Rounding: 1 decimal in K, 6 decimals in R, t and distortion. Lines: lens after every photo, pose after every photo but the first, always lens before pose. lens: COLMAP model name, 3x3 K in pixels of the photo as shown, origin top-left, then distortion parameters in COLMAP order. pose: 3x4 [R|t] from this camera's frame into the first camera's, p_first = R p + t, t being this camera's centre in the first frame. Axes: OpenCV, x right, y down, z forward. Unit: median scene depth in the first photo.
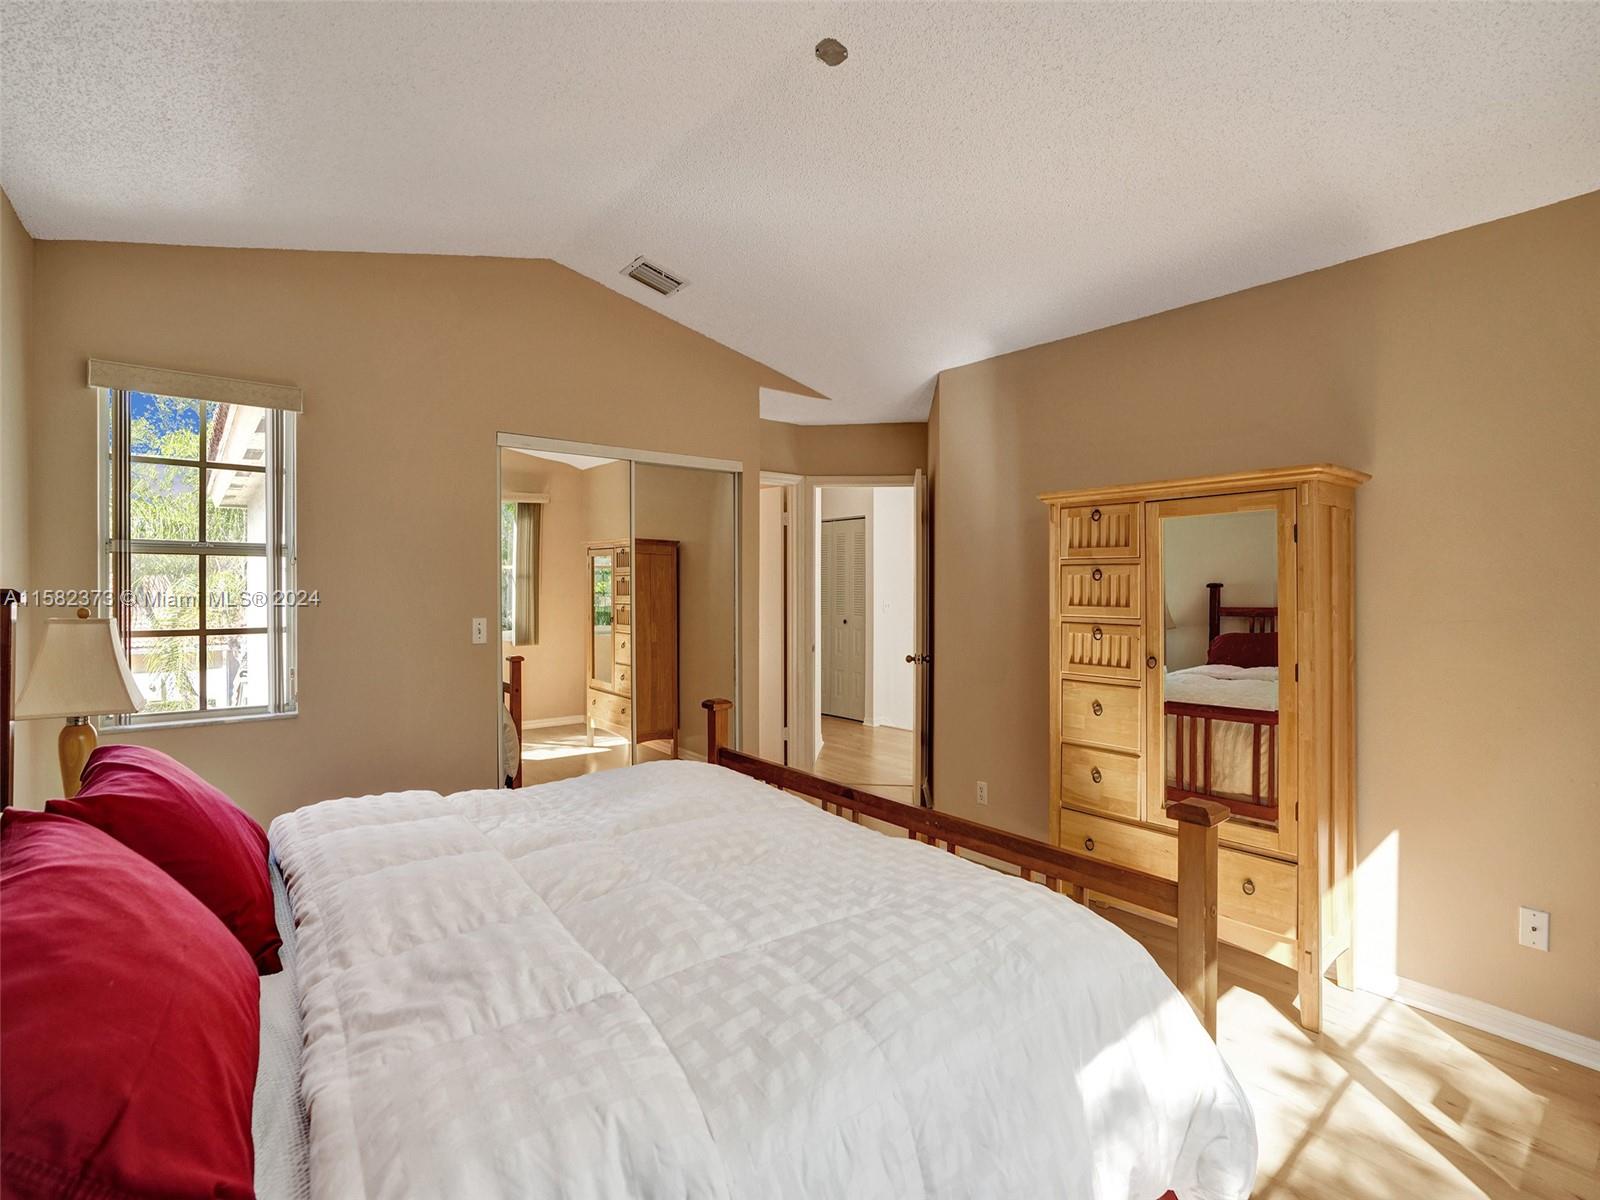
lens RADIAL K [[771.8, 0, 805.7], [0, 771.8, 595.0], [0, 0, 1]] dist [-0.038322, 0.013454]
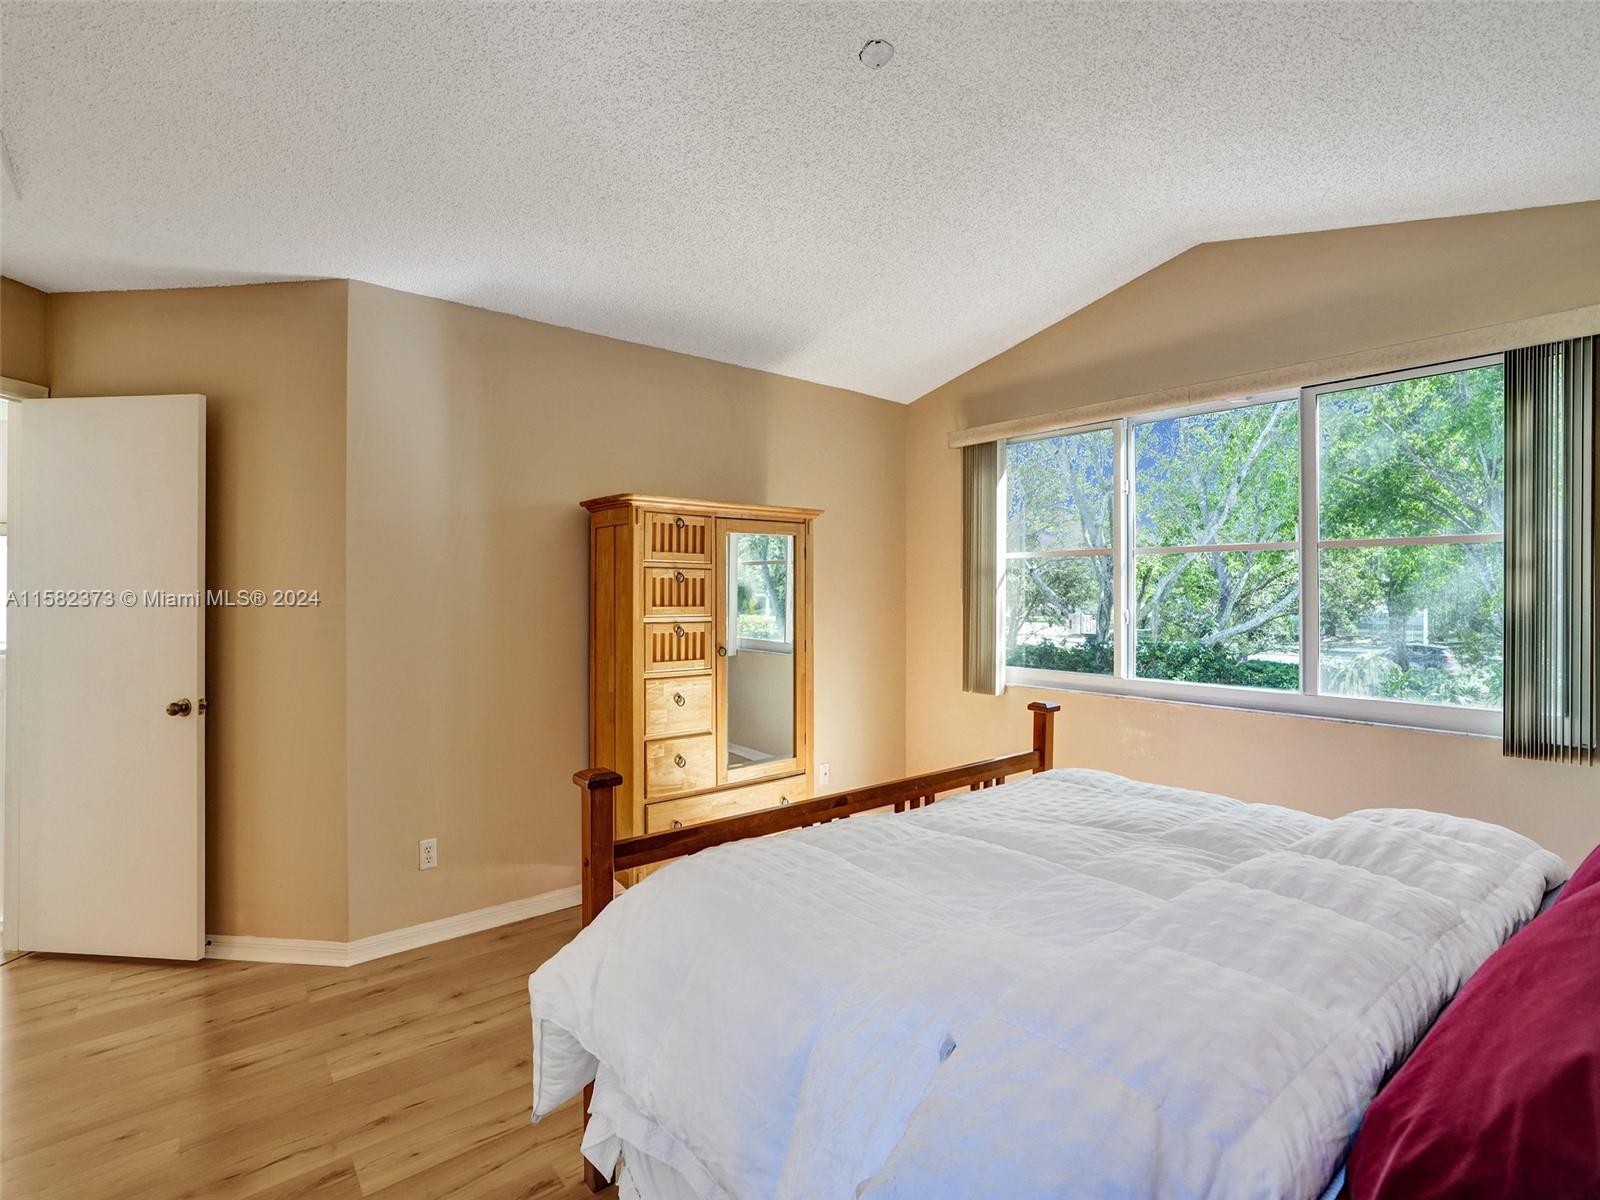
lens RADIAL K [[771.8, 0, 805.4], [0, 771.8, 594.6], [0, 0, 1]] dist [-0.038322, 0.013454]
pose [[-0.002244, -0.003695, 0.999991, -0.984734], [0.005619, 0.999977, 0.003708, -0.007590], [-0.999982, 0.005627, -0.002223, 1.131918]]
